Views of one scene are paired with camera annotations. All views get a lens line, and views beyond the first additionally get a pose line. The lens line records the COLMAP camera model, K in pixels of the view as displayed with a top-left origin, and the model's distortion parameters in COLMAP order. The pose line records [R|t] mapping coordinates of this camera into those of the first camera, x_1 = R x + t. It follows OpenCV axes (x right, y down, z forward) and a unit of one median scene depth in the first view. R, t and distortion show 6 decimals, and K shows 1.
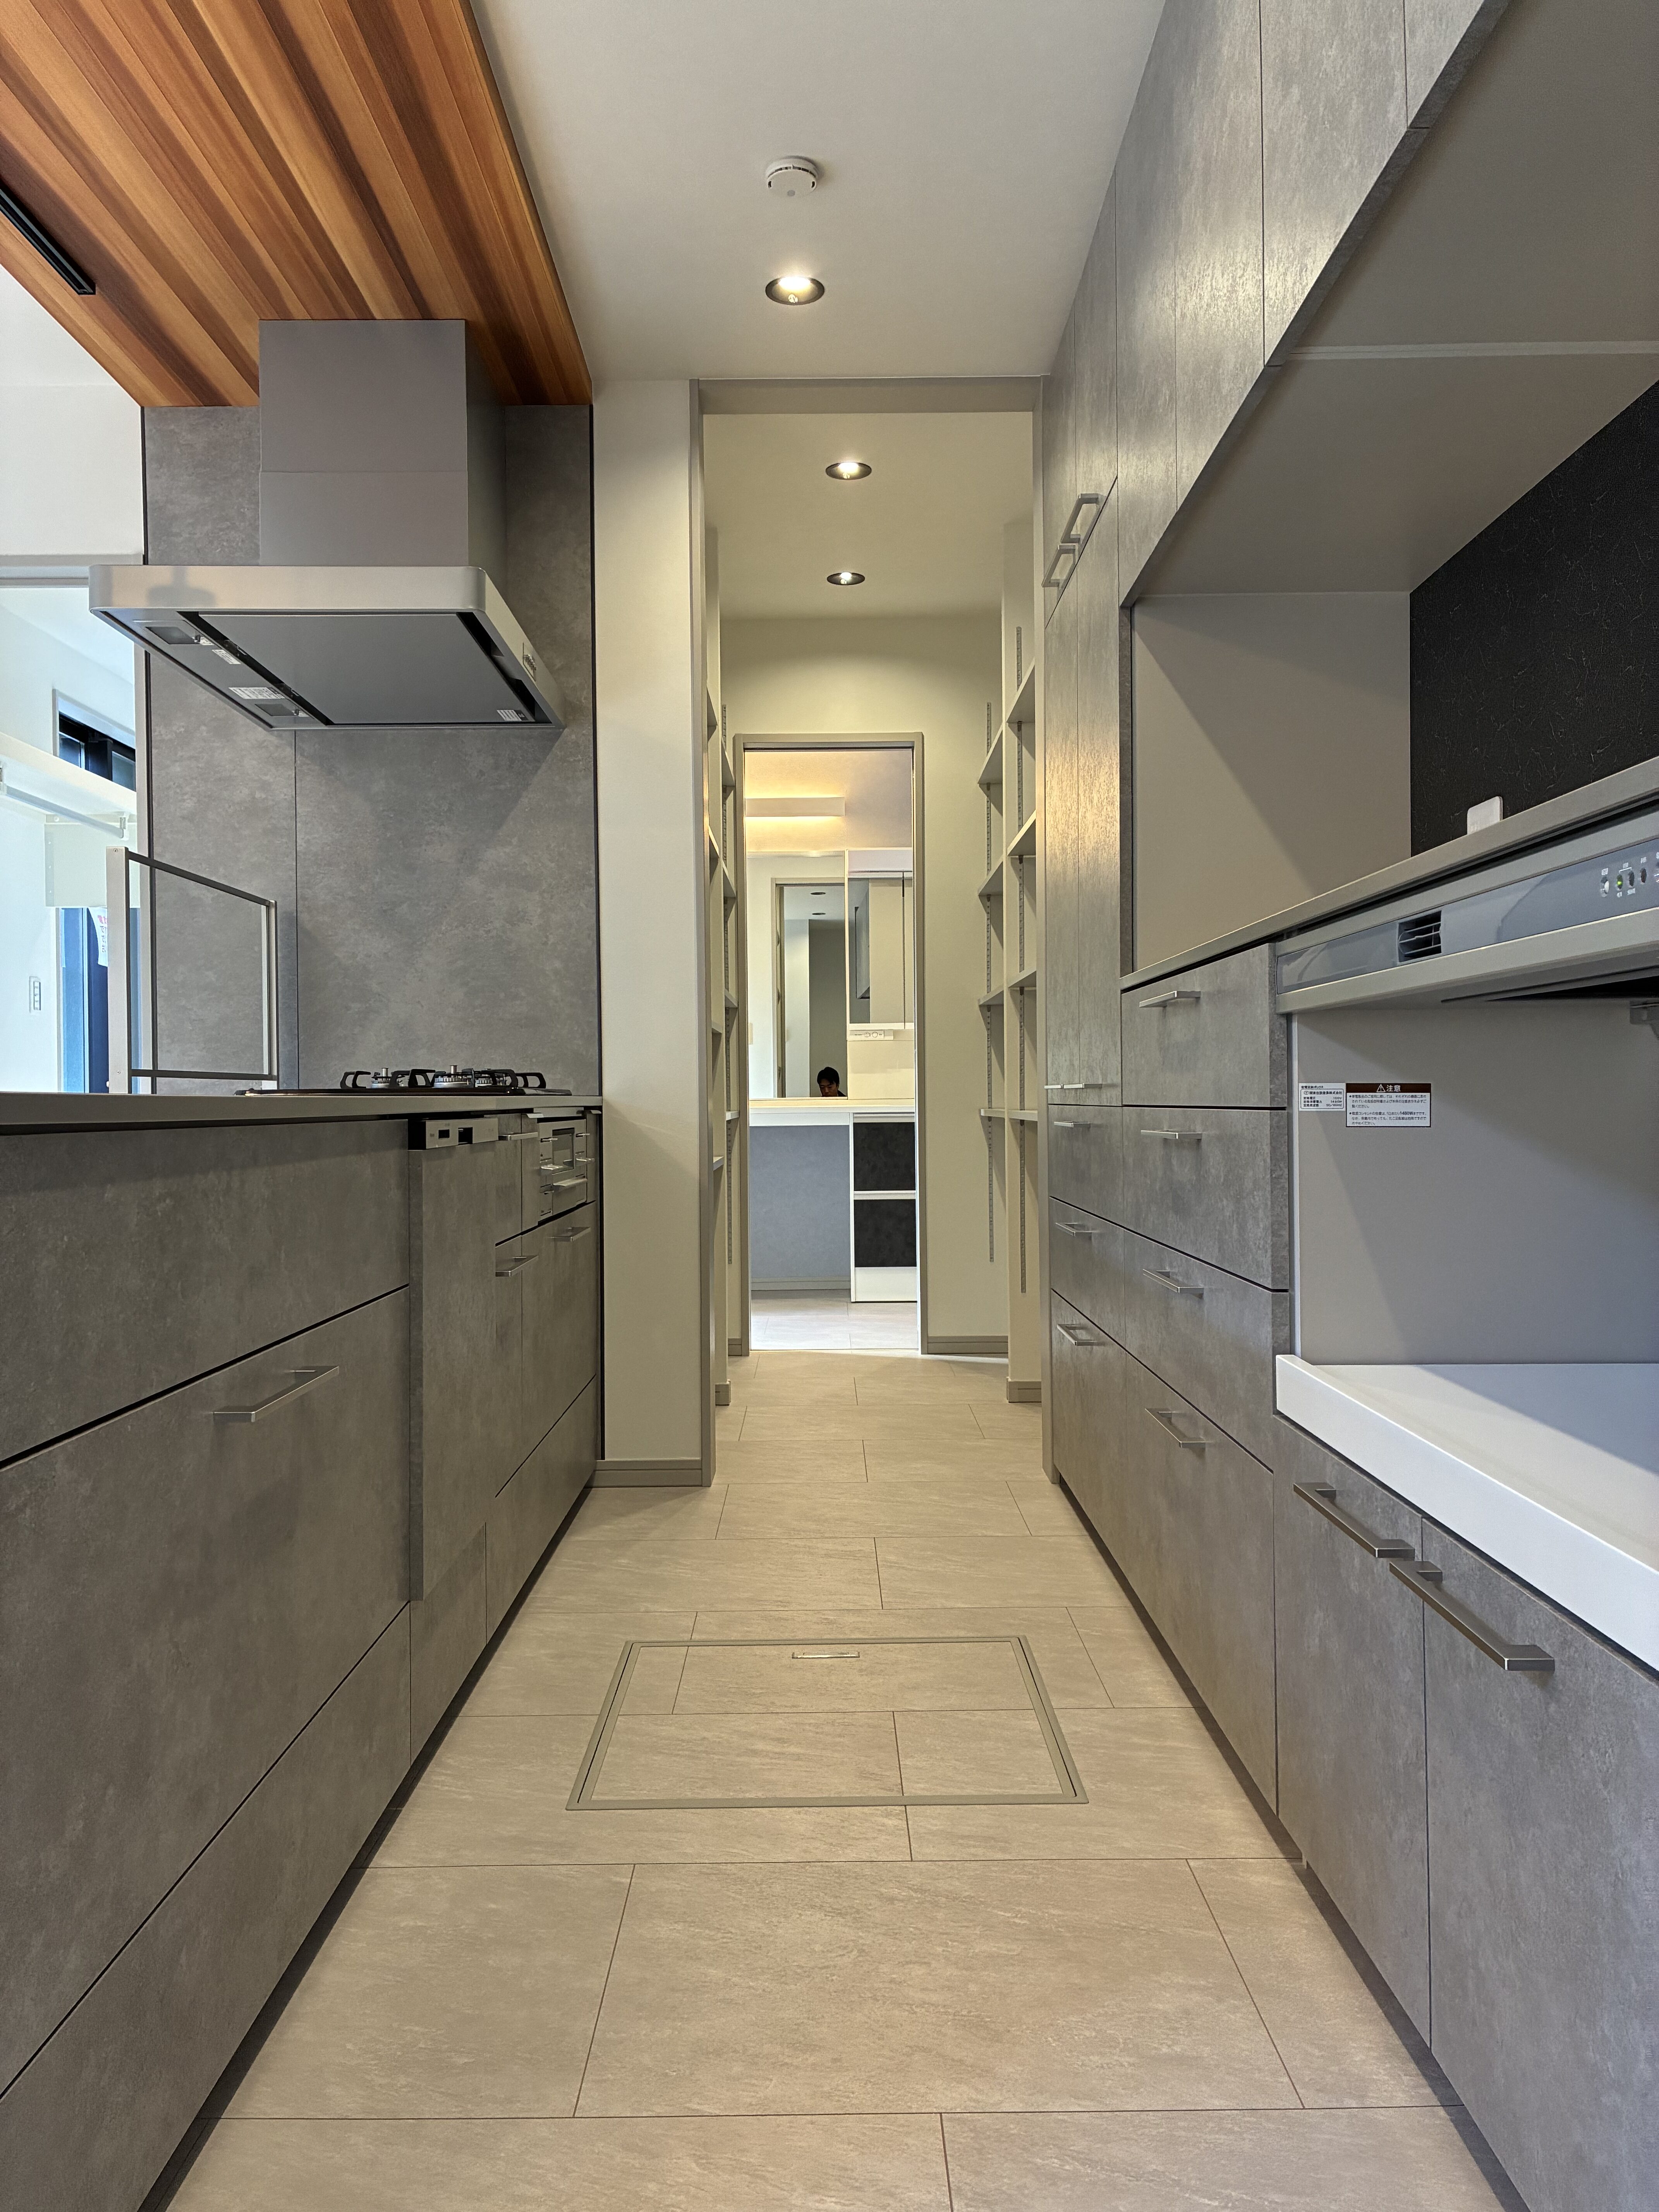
lens RADIAL K [[1670.2, 0, 824.9], [0, 1670.2, 1106.3], [0, 0, 1]] dist [0.041018, -0.053701]
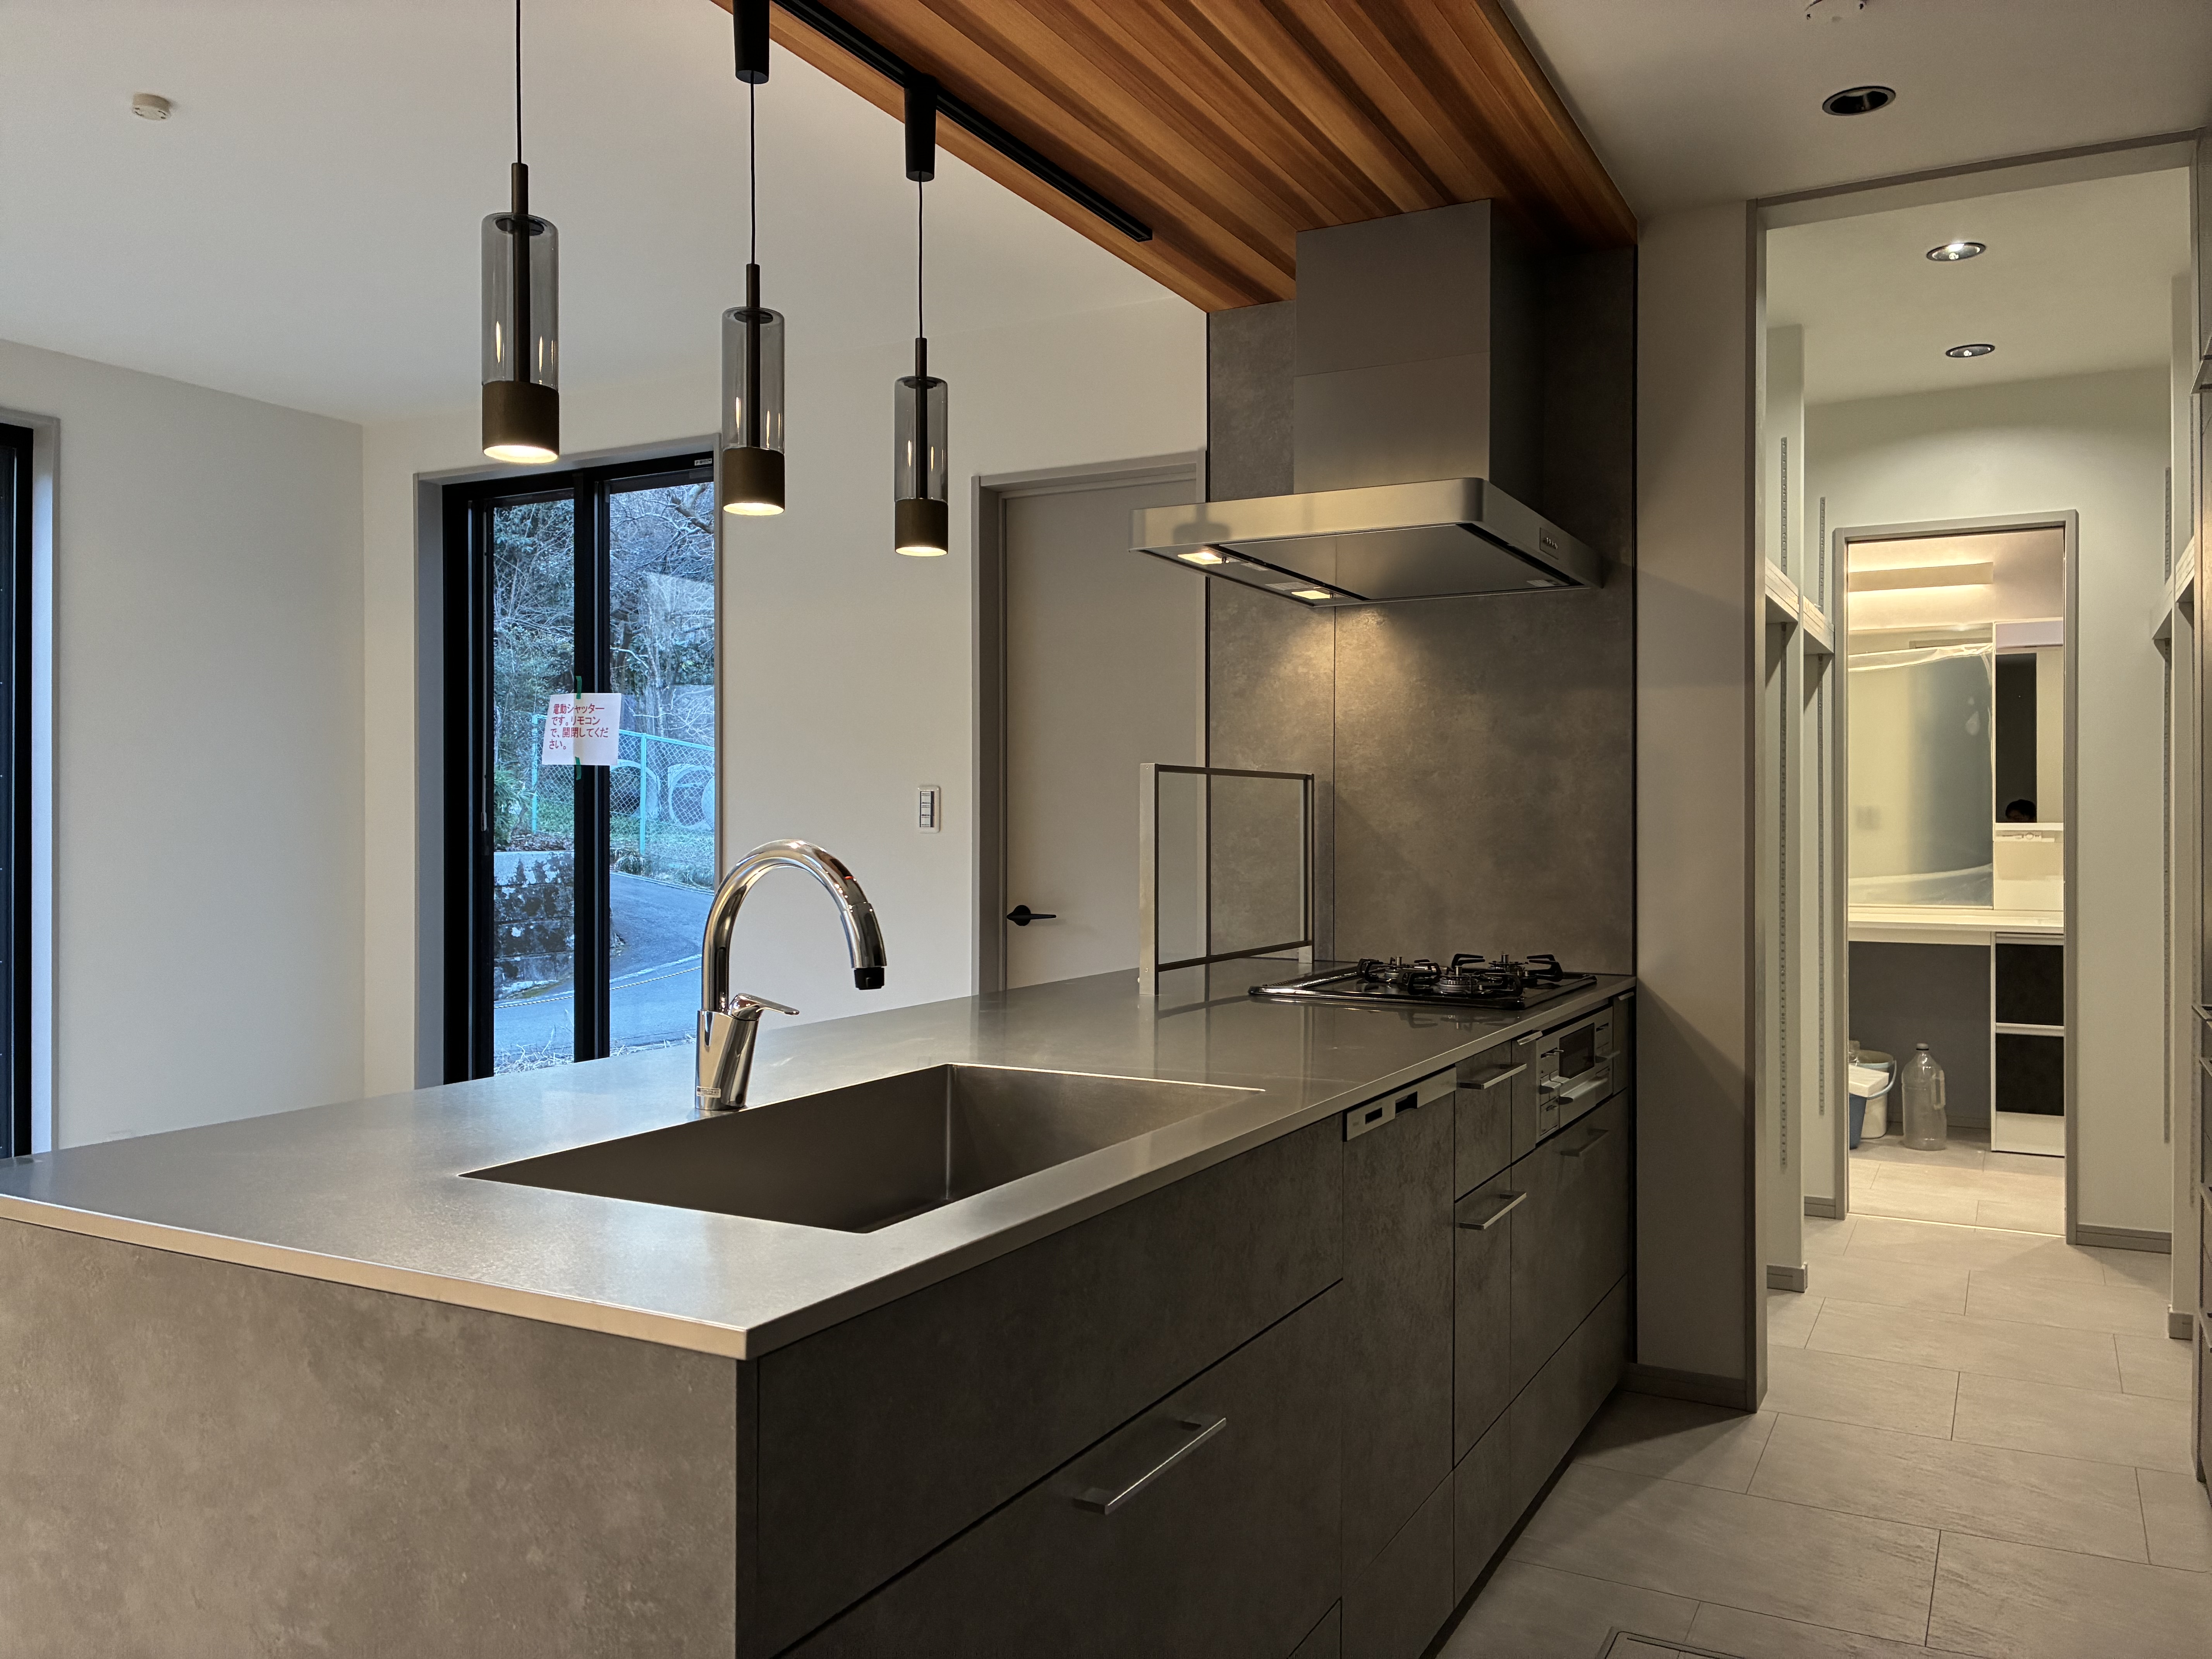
lens RADIAL K [[1670.2, 0, 1125.1], [0, 1670.2, 817.5], [0, 0, 1]] dist [0.041018, -0.053701]
pose [[0.881762, 0.009804, -0.471593, 0.056857], [-0.013237, 0.999905, -0.003964, -0.087921], [0.471510, 0.009738, 0.881807, 0.032551]]
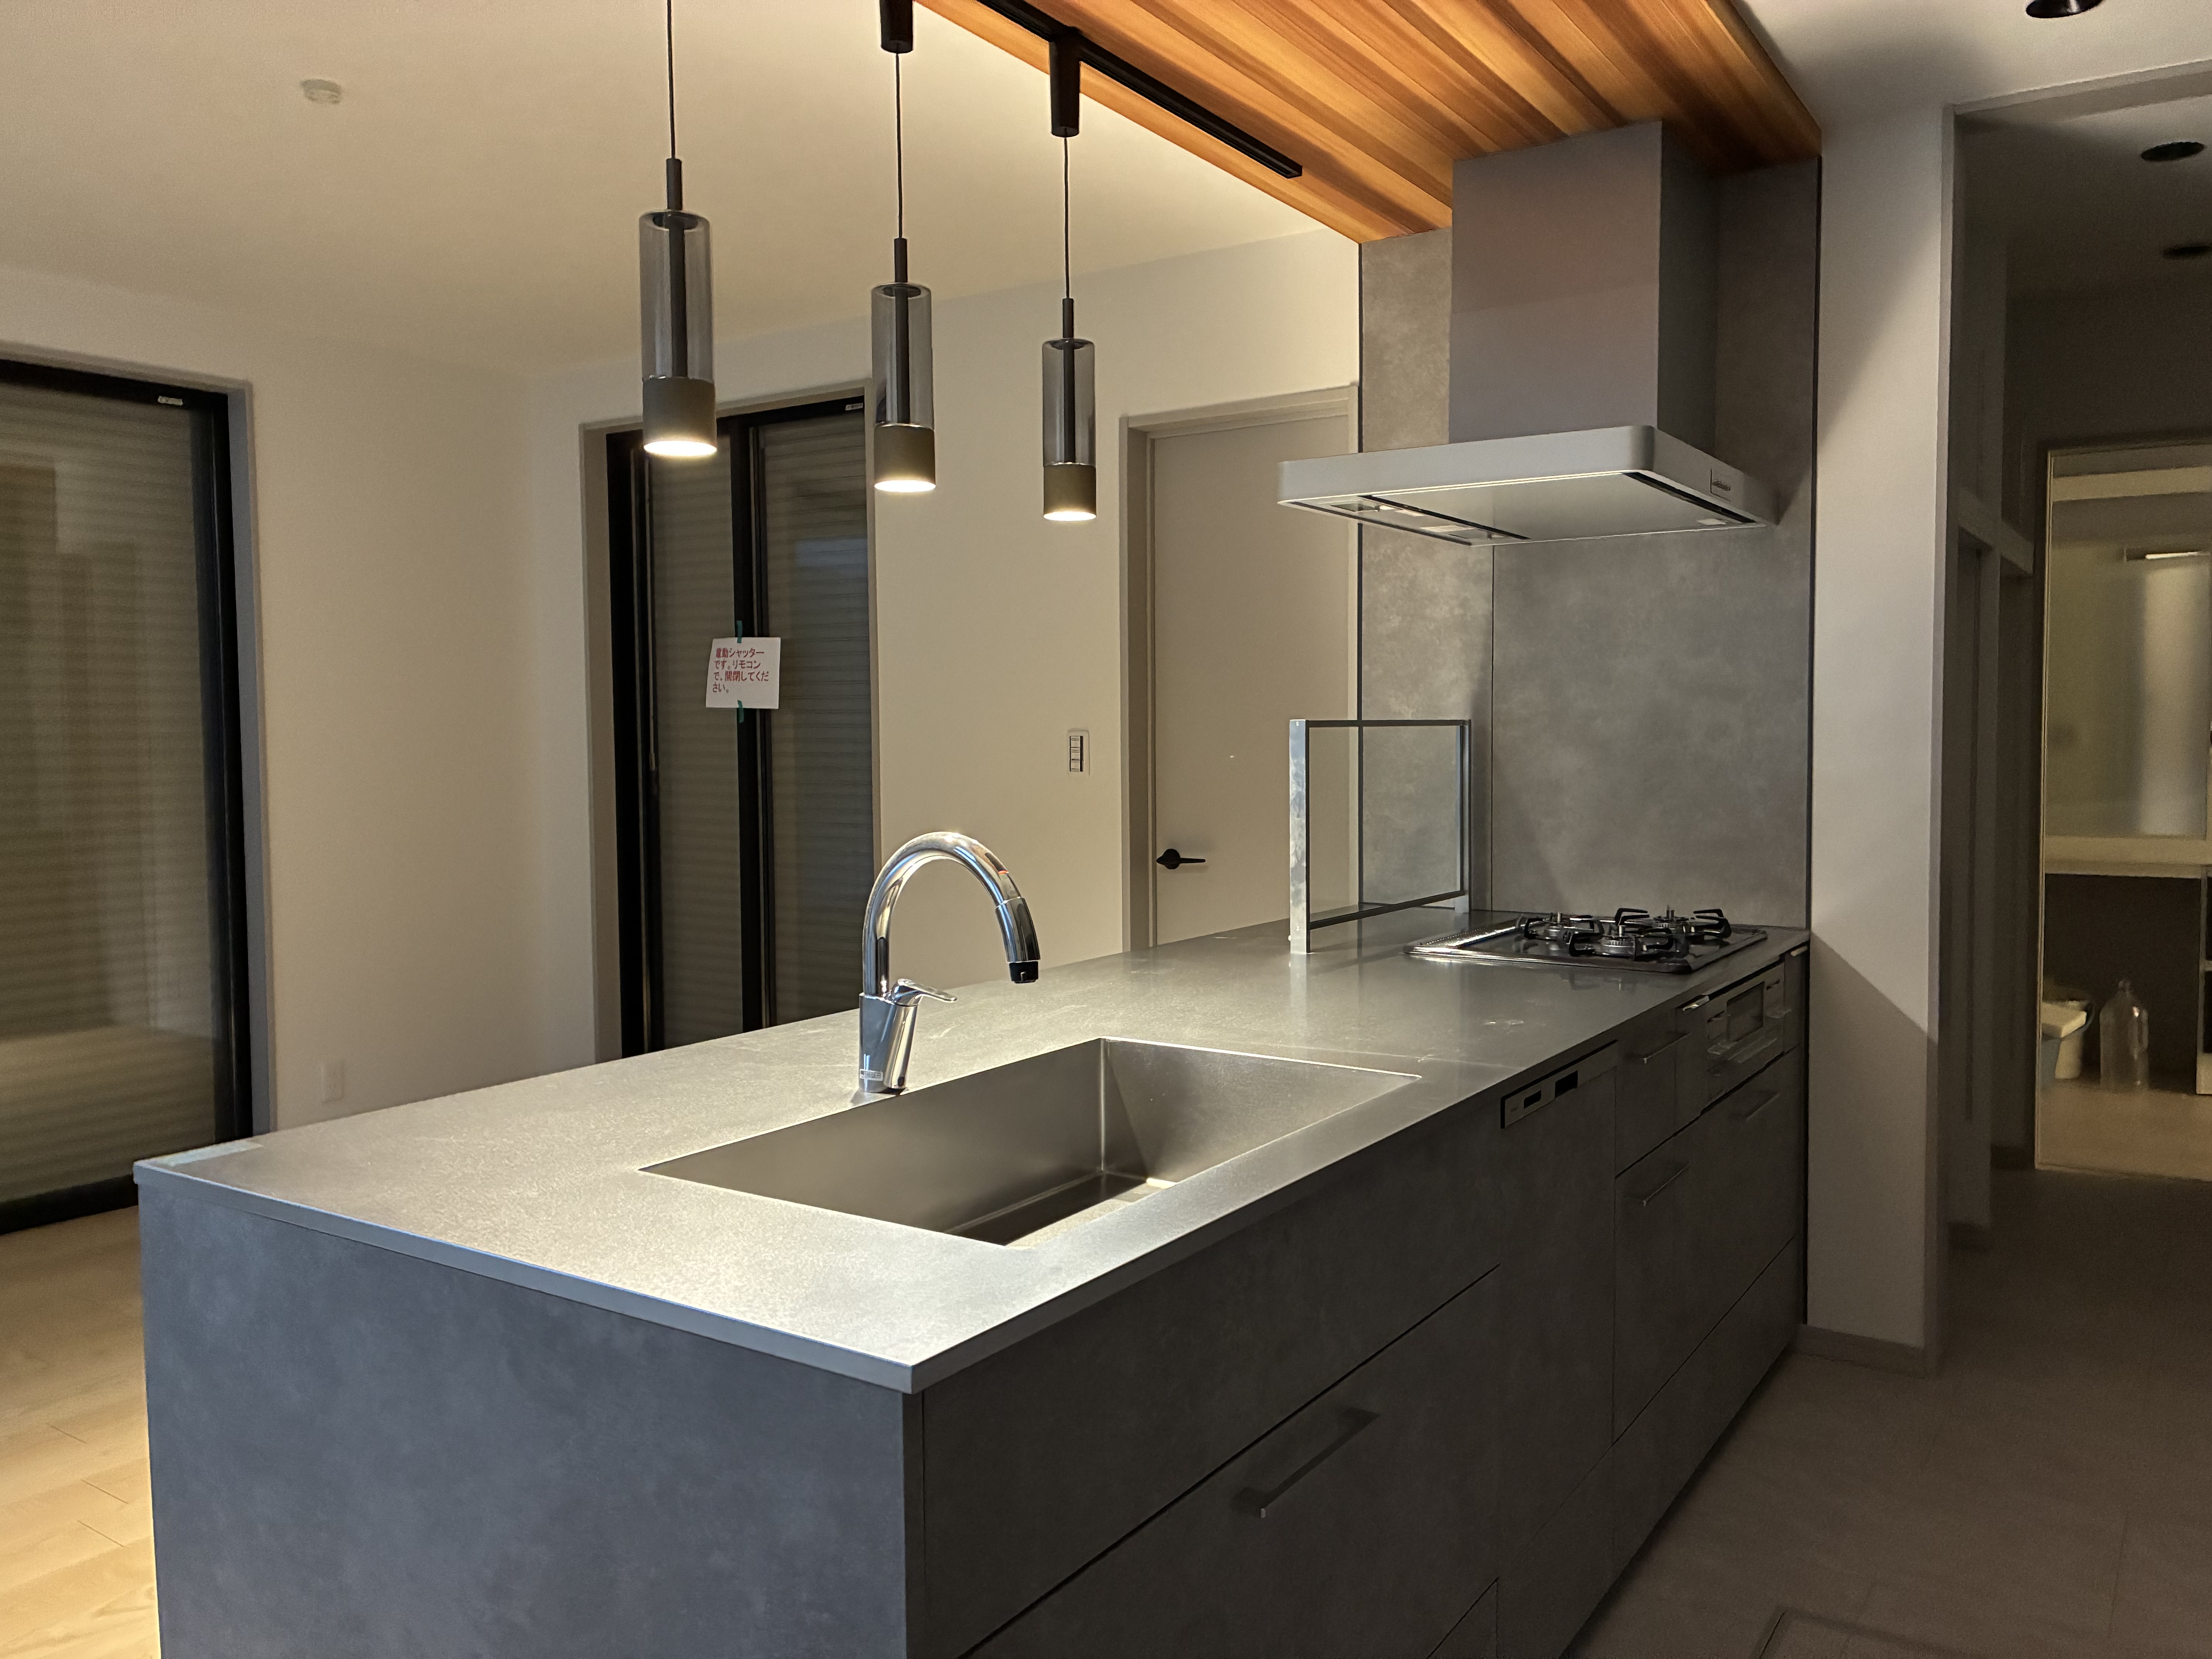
lens RADIAL K [[1670.2, 0, 1094.8], [0, 1670.2, 809.0], [0, 0, 1]] dist [0.041018, -0.053701]
pose [[0.826531, 0.029716, -0.562106, 0.055278], [-0.004309, 0.998910, 0.046471, -0.112045], [0.562875, -0.035987, 0.825759, 0.033366]]
